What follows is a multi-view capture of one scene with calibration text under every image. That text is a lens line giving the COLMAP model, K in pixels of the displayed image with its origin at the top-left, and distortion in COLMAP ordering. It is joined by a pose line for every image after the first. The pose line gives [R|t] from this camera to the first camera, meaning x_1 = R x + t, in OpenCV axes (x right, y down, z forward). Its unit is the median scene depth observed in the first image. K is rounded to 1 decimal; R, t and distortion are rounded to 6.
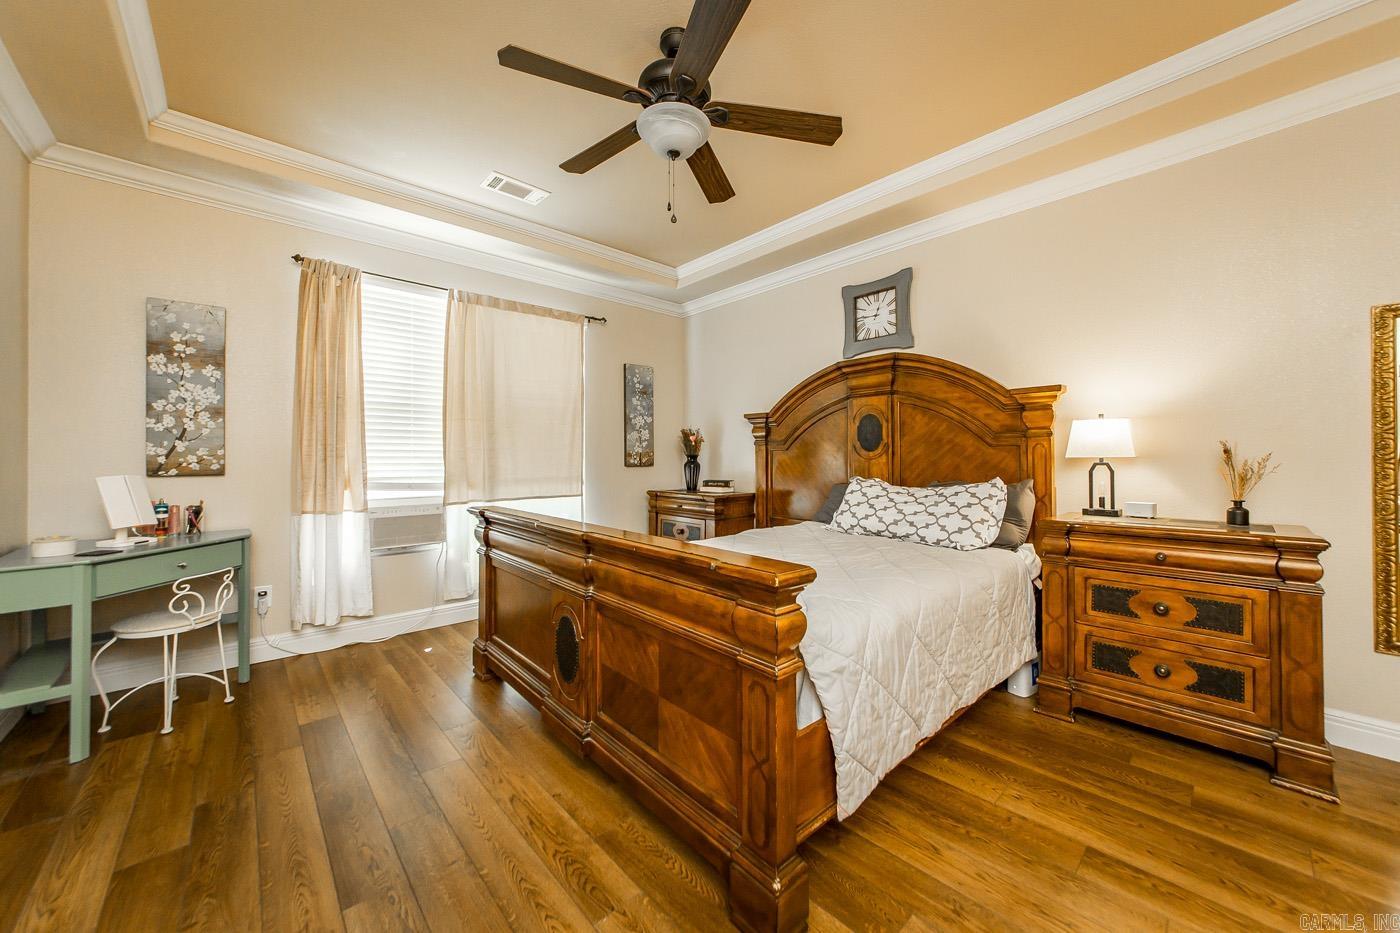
lens RADIAL K [[523.0, 0, 702.8], [0, 523.0, 451.0], [0, 0, 1]] dist [-0.000586, 0.000017]
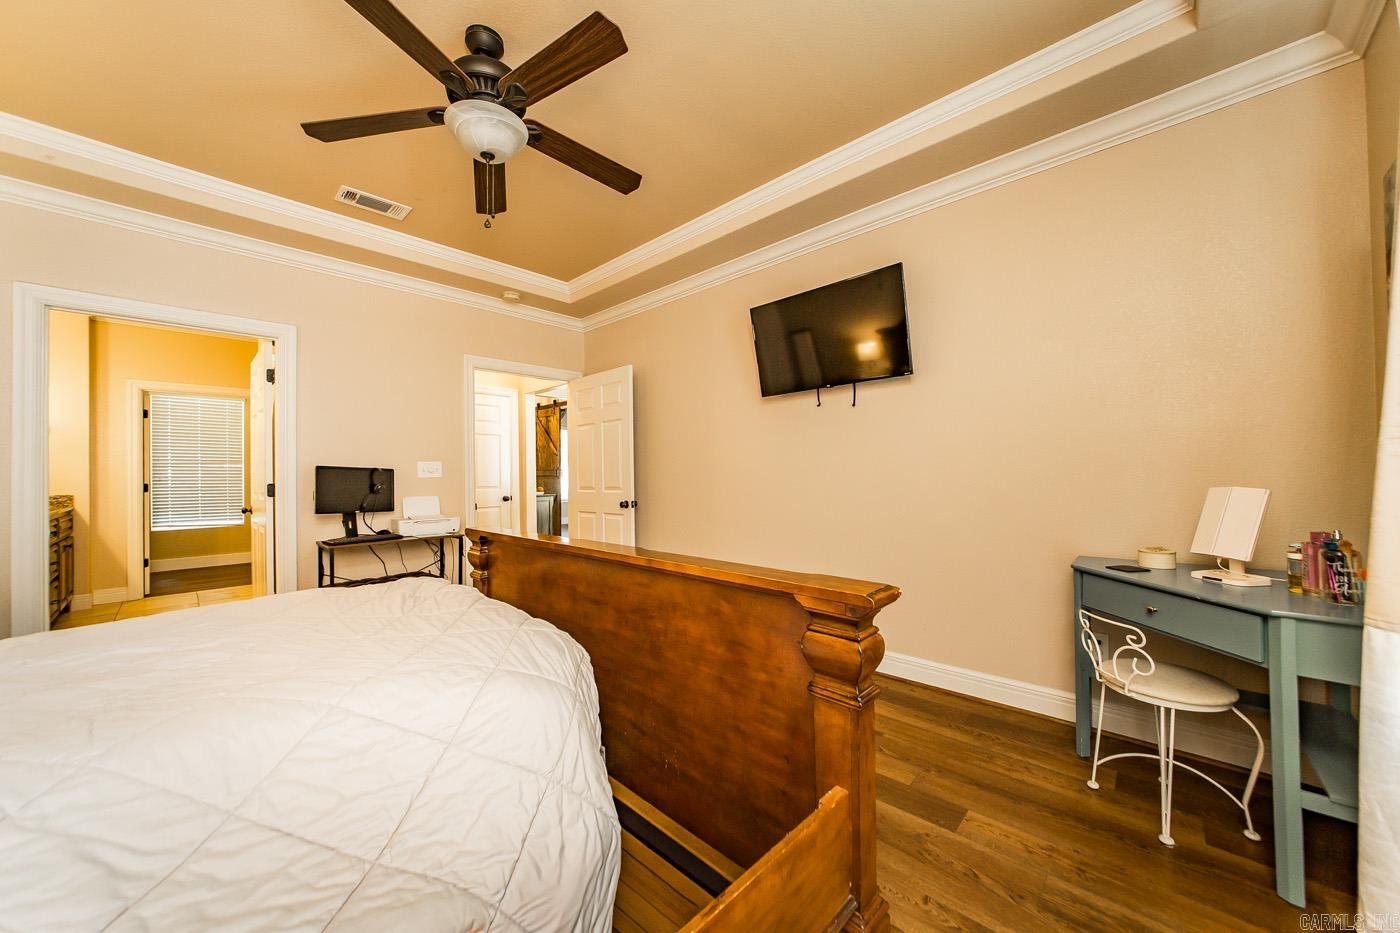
lens RADIAL K [[500.0, 0, 694.7], [0, 500.0, 470.9], [0, 0, 1]] dist [-0.001999, 0.000053]
pose [[-0.997621, 0.017744, -0.066618, -0.258515], [0.018888, 0.999684, -0.016575, 0.013643], [0.066303, -0.017794, -0.997641, 1.415710]]
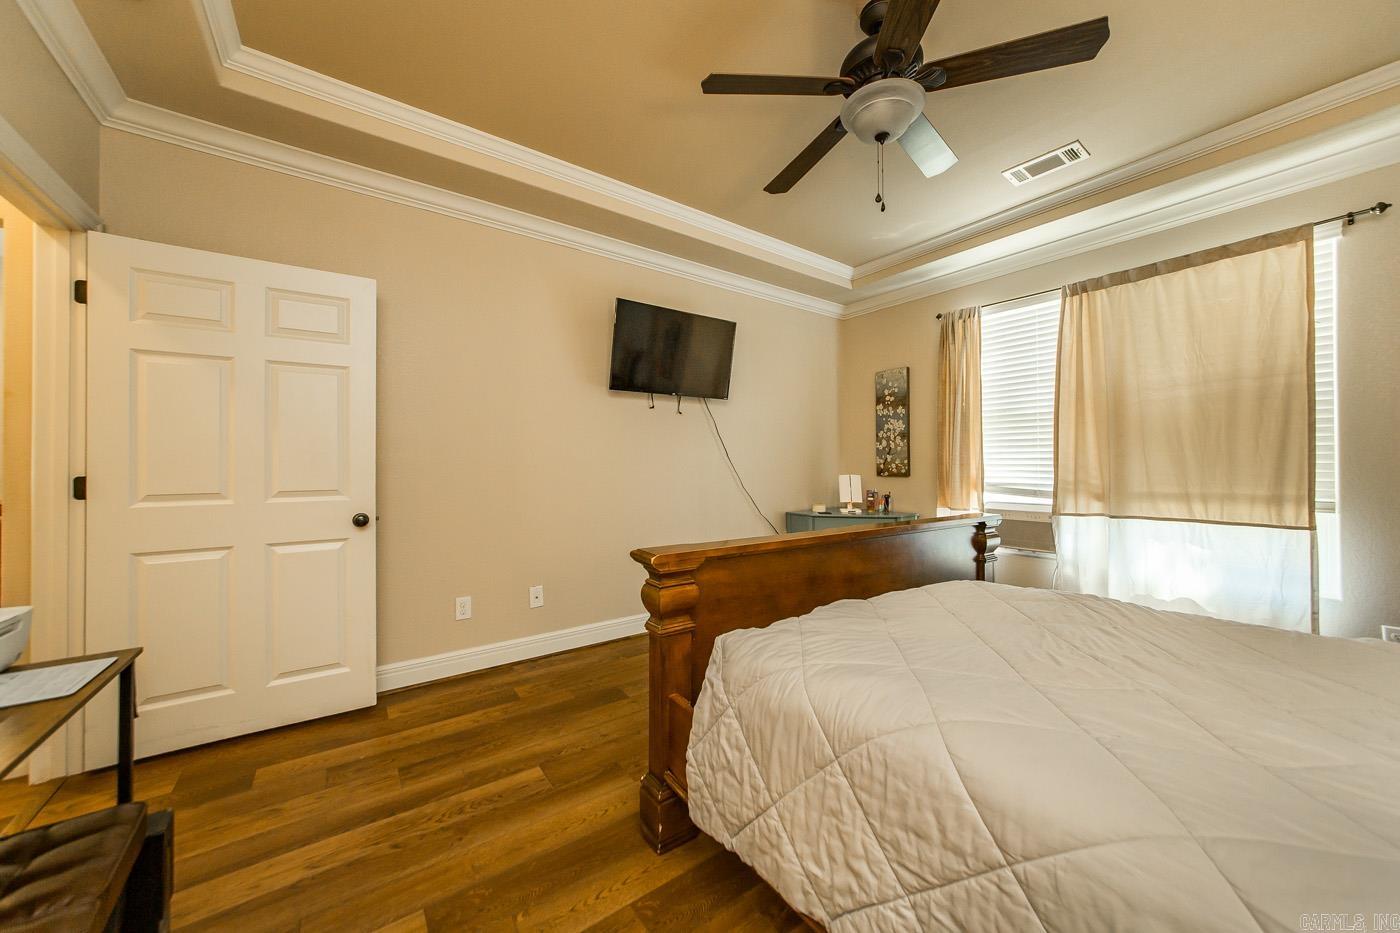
lens RADIAL K [[500.0, 0, 694.7], [0, 500.0, 470.9], [0, 0, 1]] dist [-0.001999, 0.000053]
pose [[-0.114267, 0.016641, -0.993311, 0.635508], [0.016778, 0.999749, 0.014819, -0.002222], [0.993308, -0.014973, -0.114518, 0.570683]]
